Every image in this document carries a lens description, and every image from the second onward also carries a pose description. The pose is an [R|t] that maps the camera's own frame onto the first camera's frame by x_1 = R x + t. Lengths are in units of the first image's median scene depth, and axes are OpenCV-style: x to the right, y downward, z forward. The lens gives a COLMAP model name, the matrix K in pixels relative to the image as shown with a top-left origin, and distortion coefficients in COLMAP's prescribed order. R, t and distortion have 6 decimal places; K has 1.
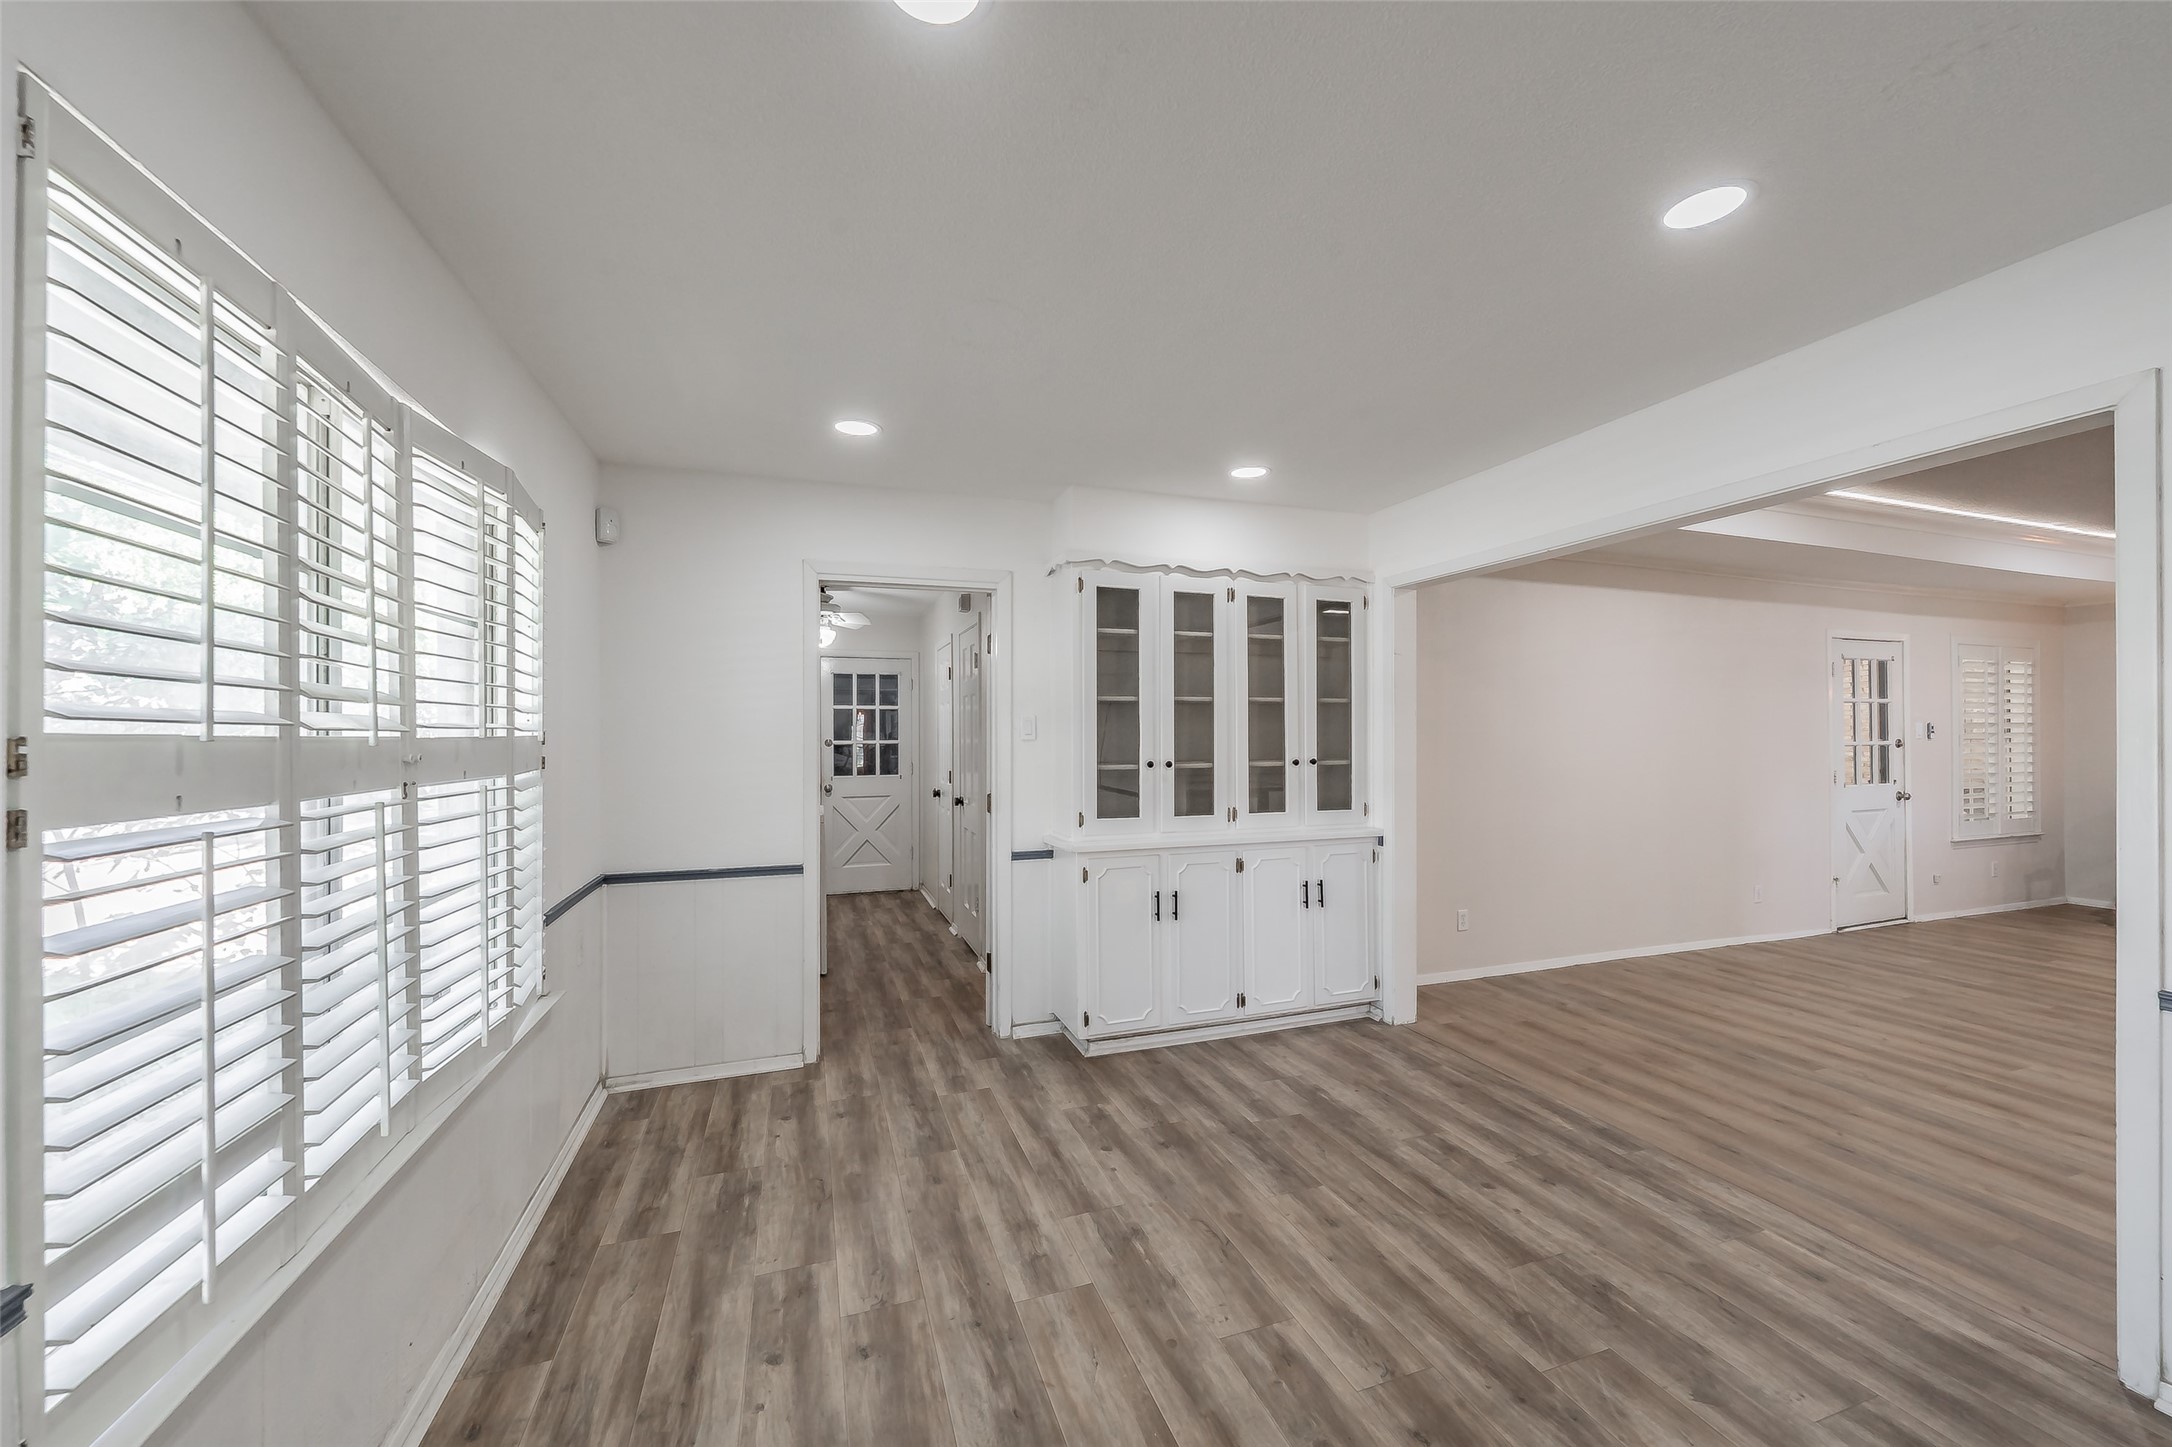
lens RADIAL K [[826.9, 0, 1107.6], [0, 826.9, 729.0], [0, 0, 1]] dist [-0.003094, -0.000076]
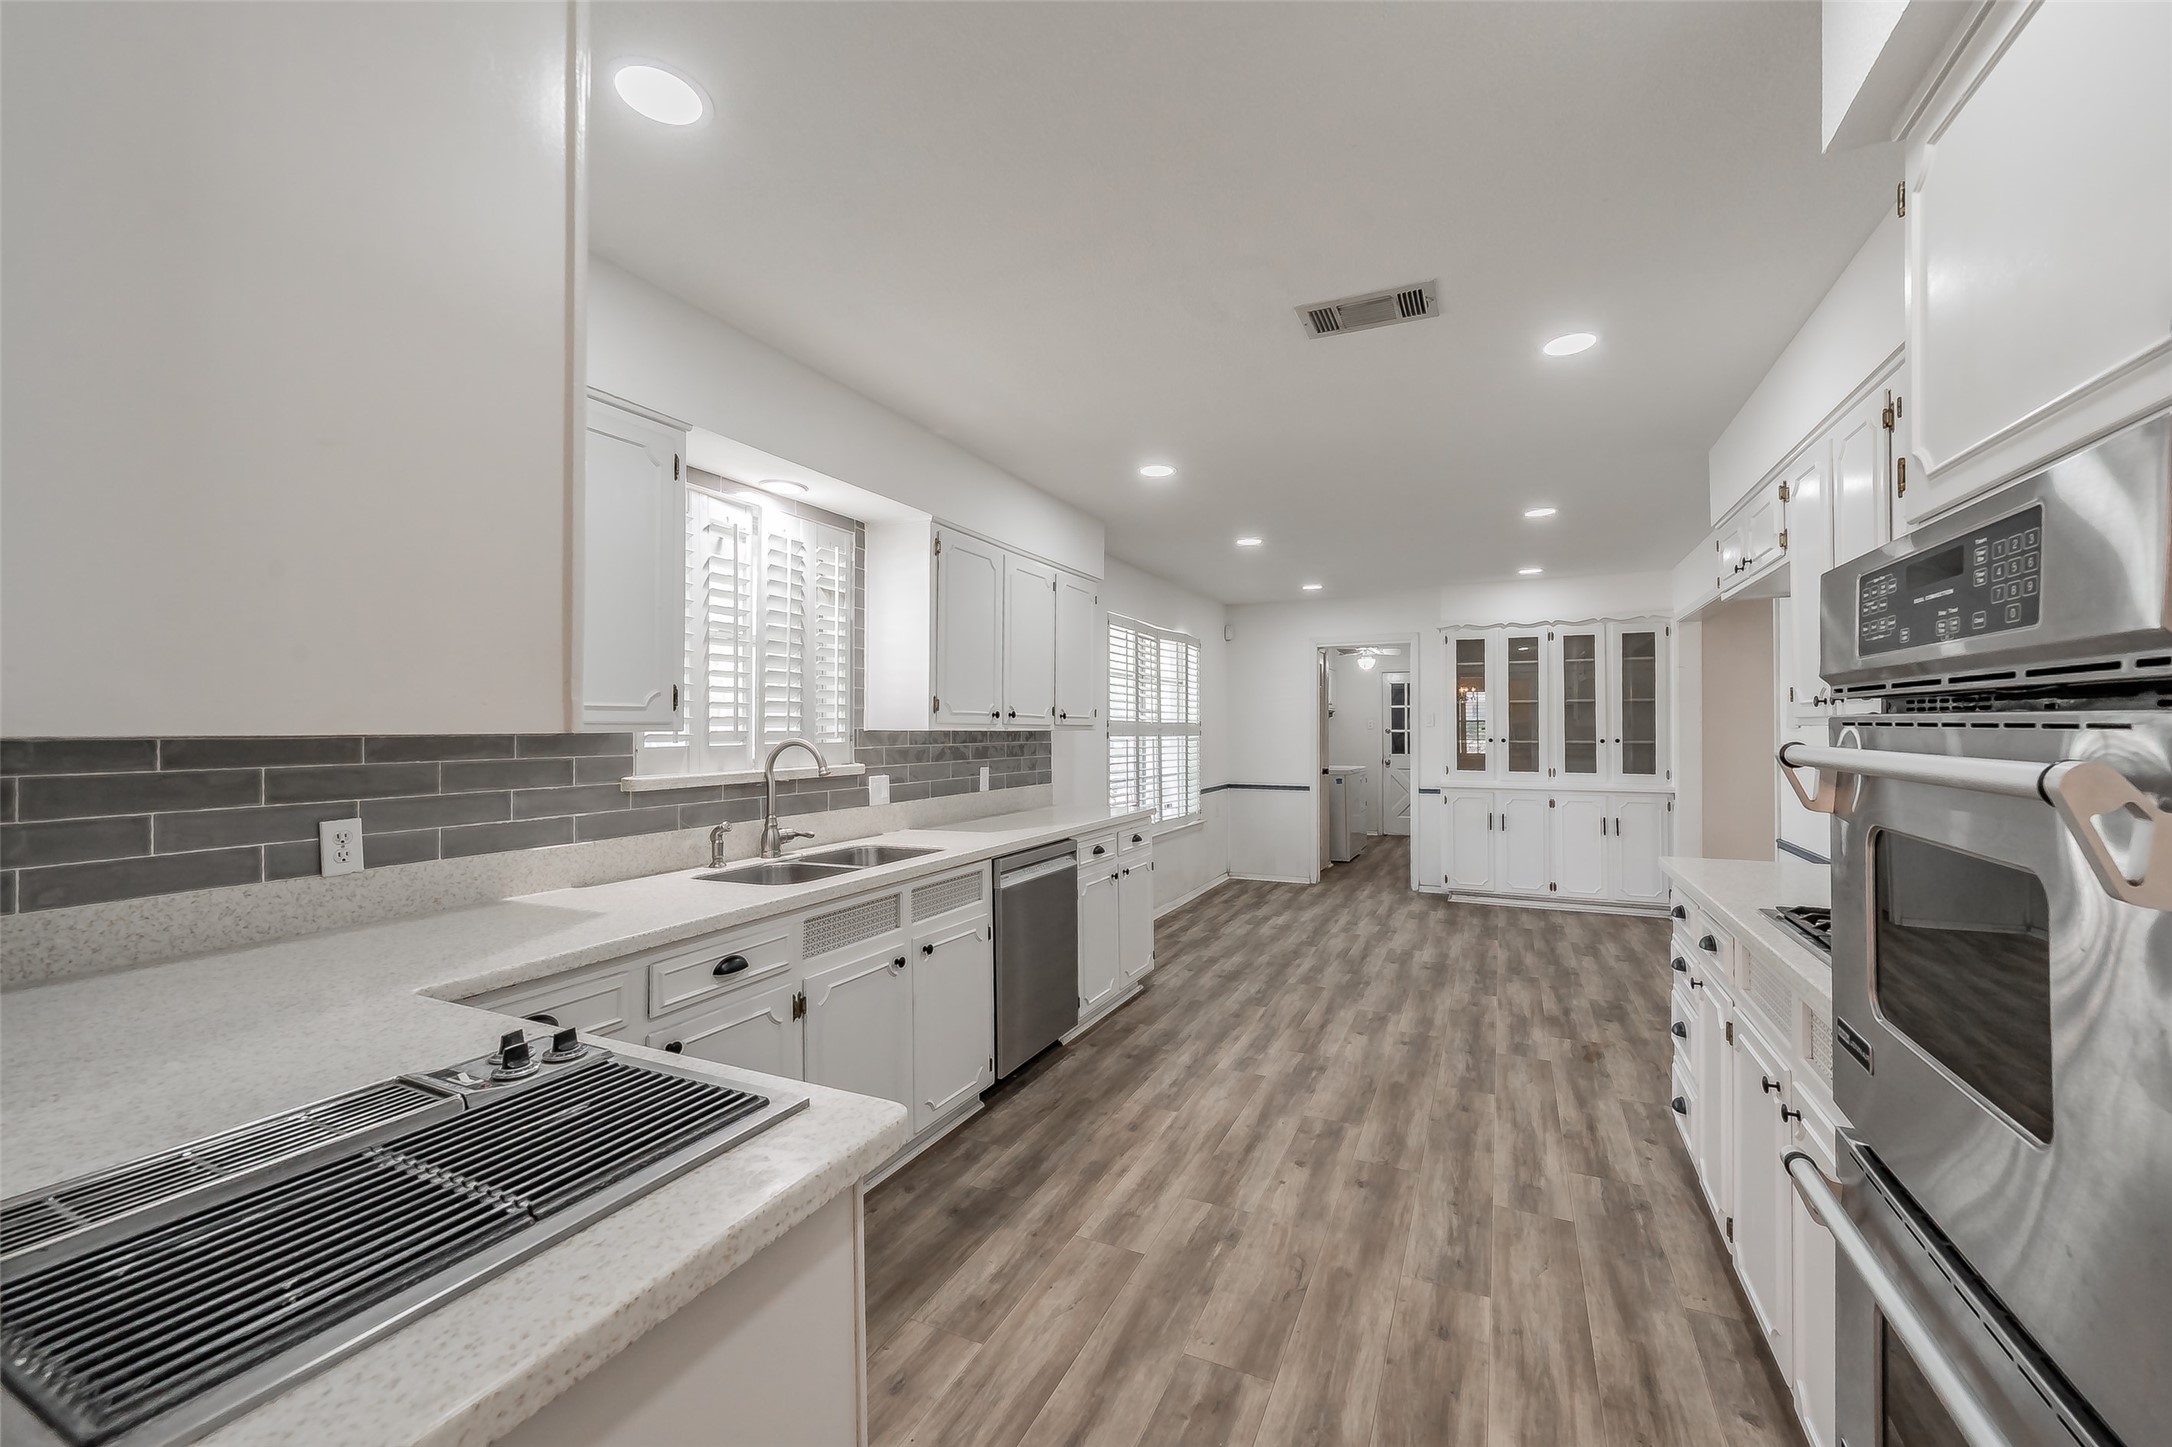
lens RADIAL K [[826.9, 0, 1103.1], [0, 826.9, 715.3], [0, 0, 1]] dist [-0.003094, -0.000076]
pose [[0.696727, -0.008445, -0.717287, 0.830694], [0.001457, 0.999945, -0.010357, 0.008809], [0.717335, 0.006171, 0.696701, -0.895576]]
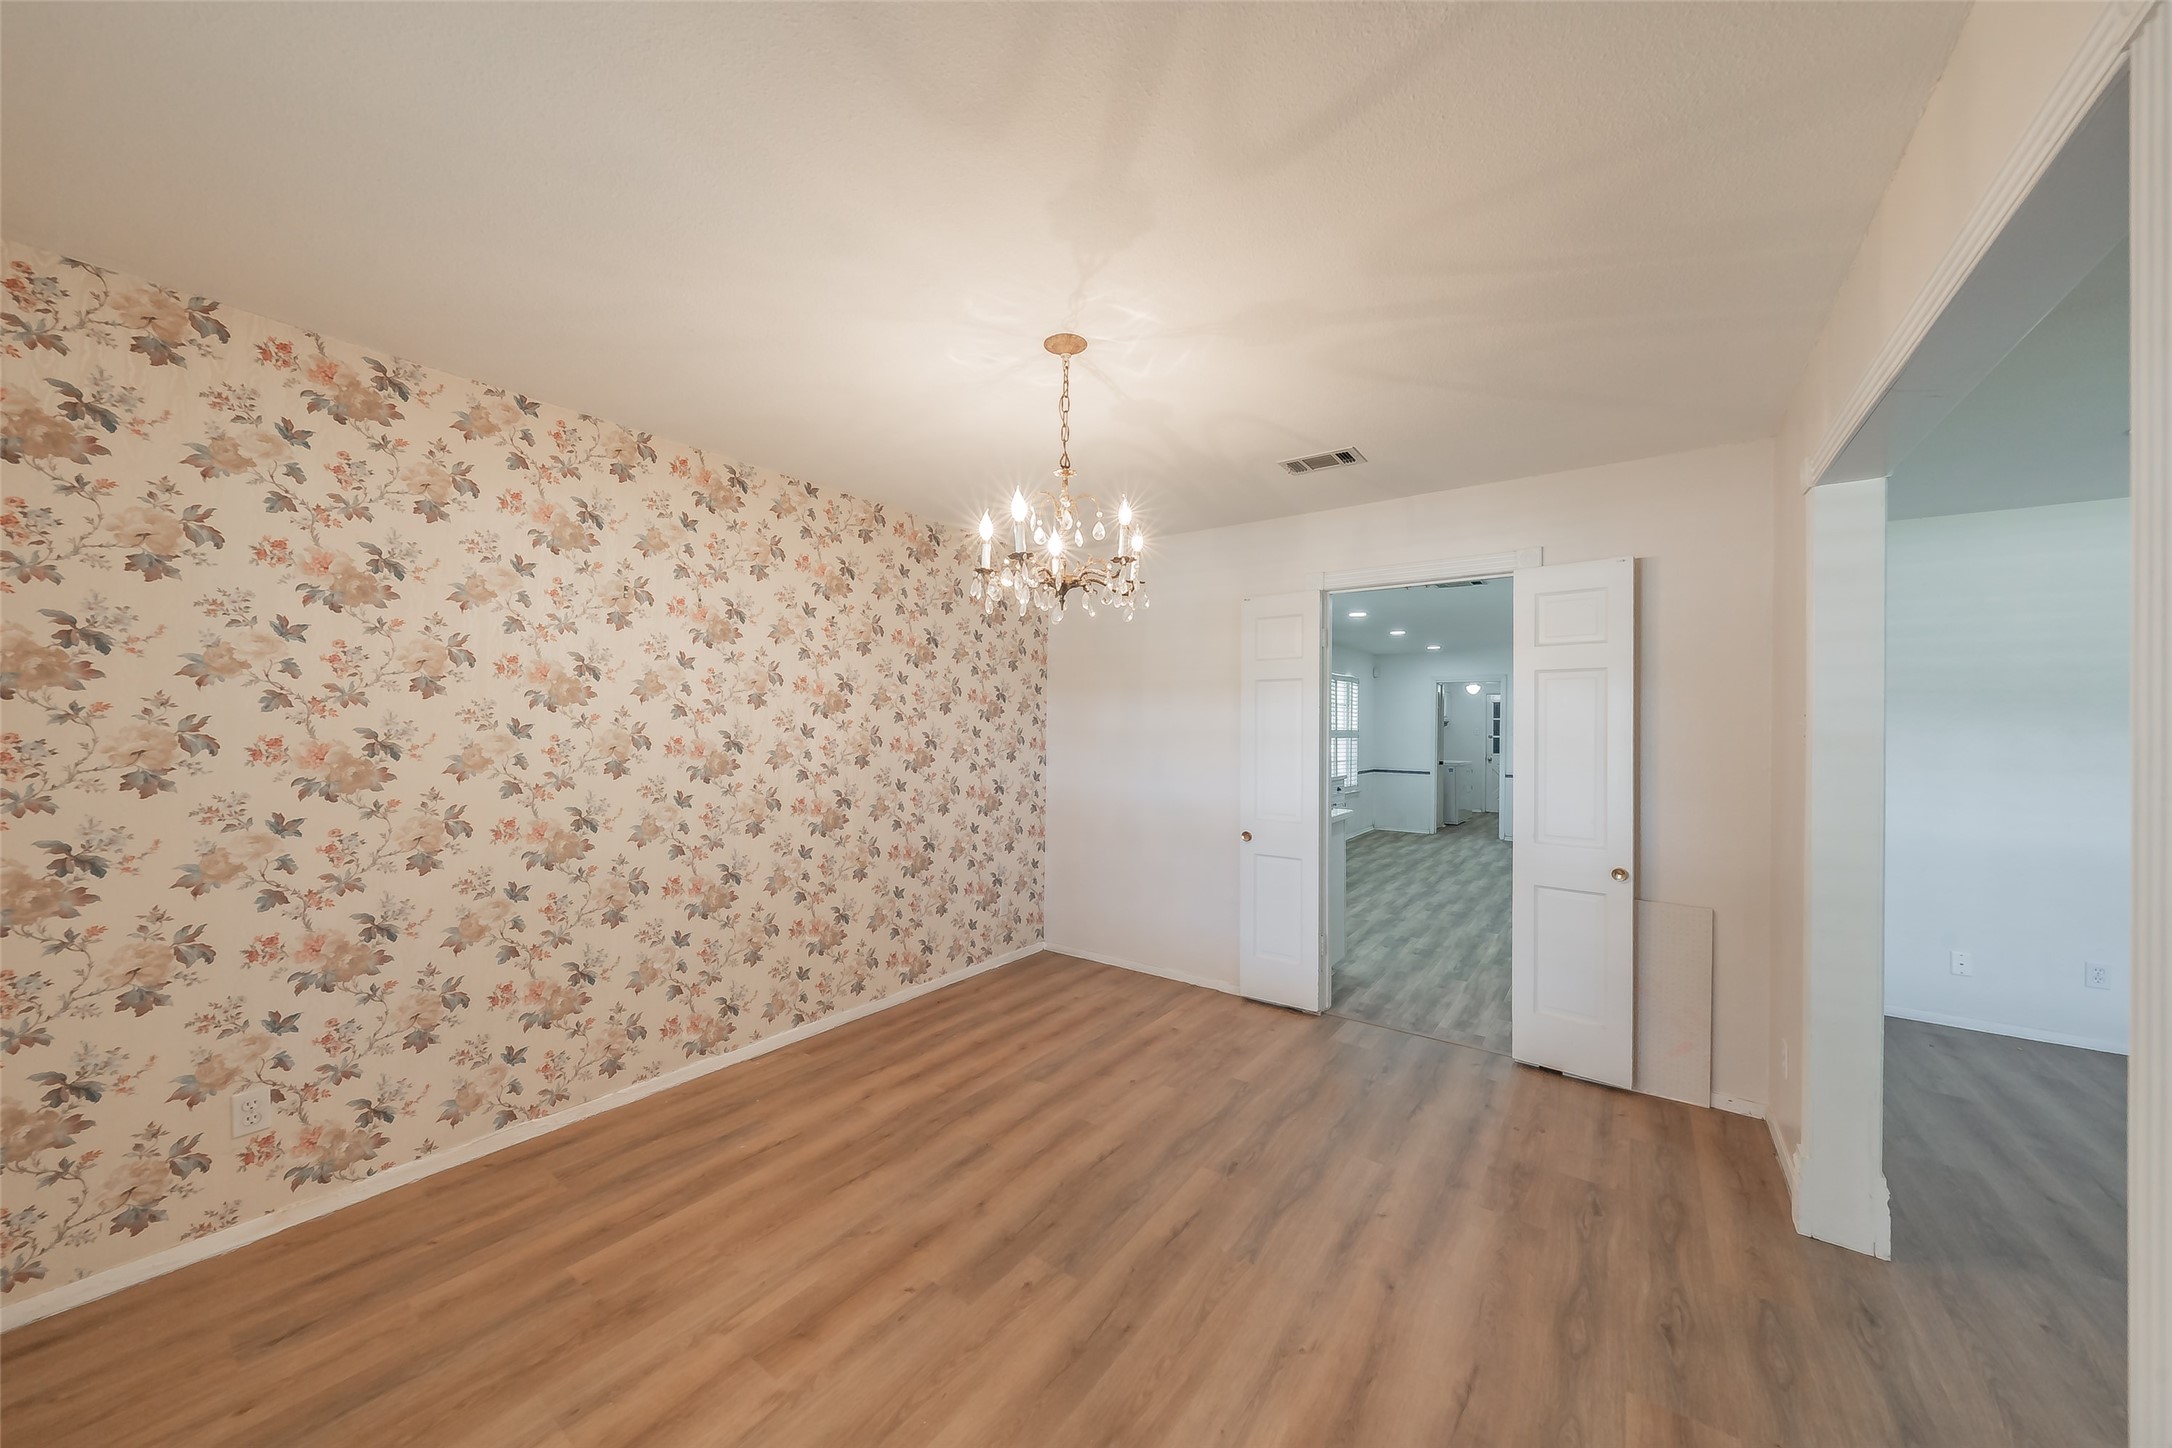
lens RADIAL K [[765.9, 0, 1081.7], [0, 765.9, 723.4], [0, 0, 1]] dist [0.000870, -0.000155]
pose [[0.558313, 0.006985, -0.829601, 1.473100], [-0.010468, 0.999944, 0.001375, -0.014131], [0.829564, 0.007917, 0.558355, -1.961353]]
